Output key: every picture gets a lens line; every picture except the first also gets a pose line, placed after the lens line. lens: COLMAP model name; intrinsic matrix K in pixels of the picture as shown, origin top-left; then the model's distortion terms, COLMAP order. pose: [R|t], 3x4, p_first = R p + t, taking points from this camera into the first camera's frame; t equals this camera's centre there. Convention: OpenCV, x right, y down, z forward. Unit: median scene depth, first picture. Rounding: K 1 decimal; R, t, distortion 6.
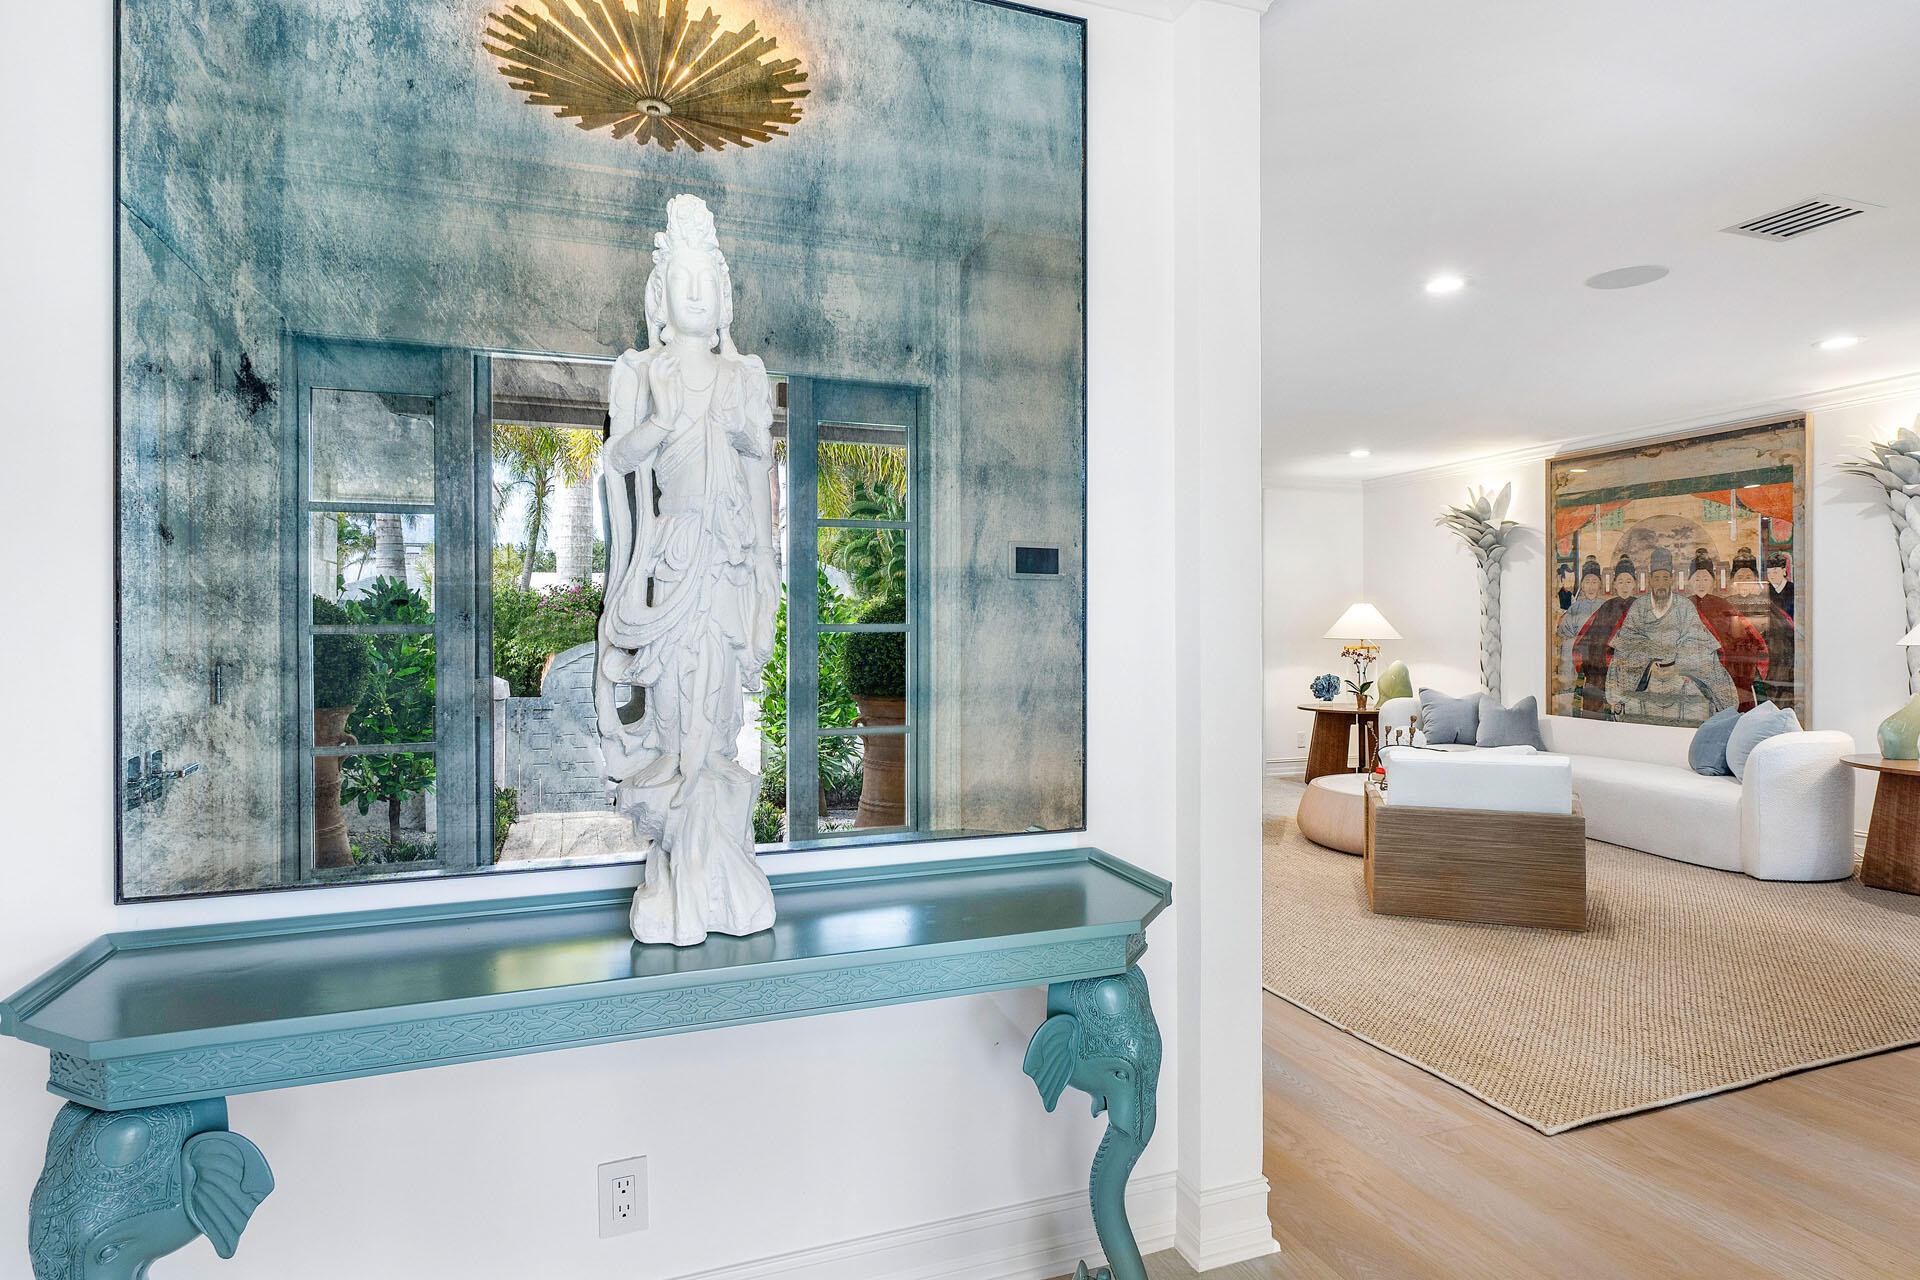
lens RADIAL K [[1033.1, 0, 937.8], [0, 1033.1, 621.9], [0, 0, 1]] dist [-0.005289, 0.002888]
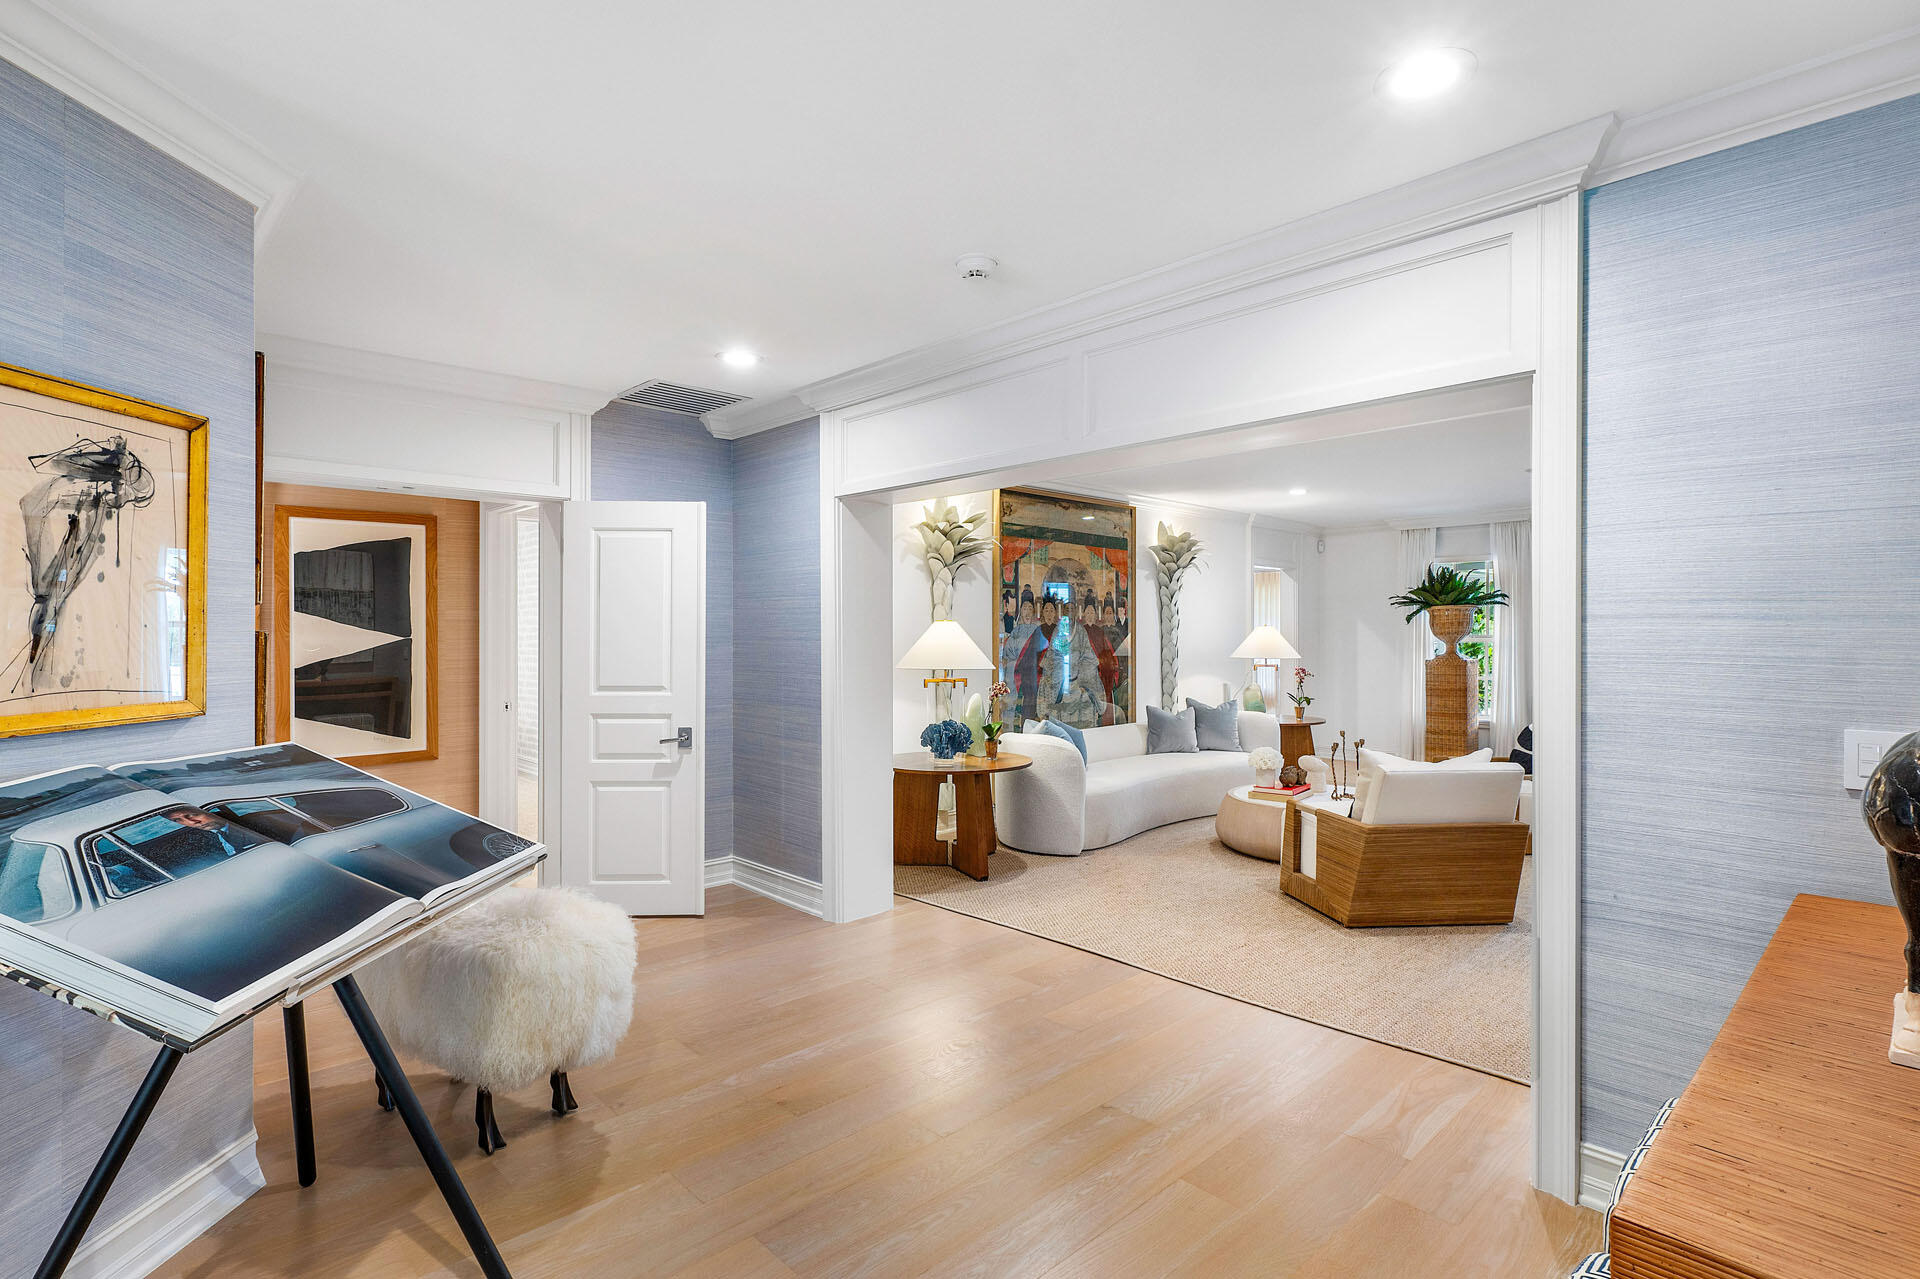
lens RADIAL K [[957.3, 0, 963.5], [0, 957.3, 636.7], [0, 0, 1]] dist [-0.002623, 0.001753]
pose [[-0.445915, -0.001854, 0.895074, -0.255889], [-0.006848, 0.999976, -0.001340, -0.007475], [-0.895049, -0.006727, -0.445916, 1.582773]]
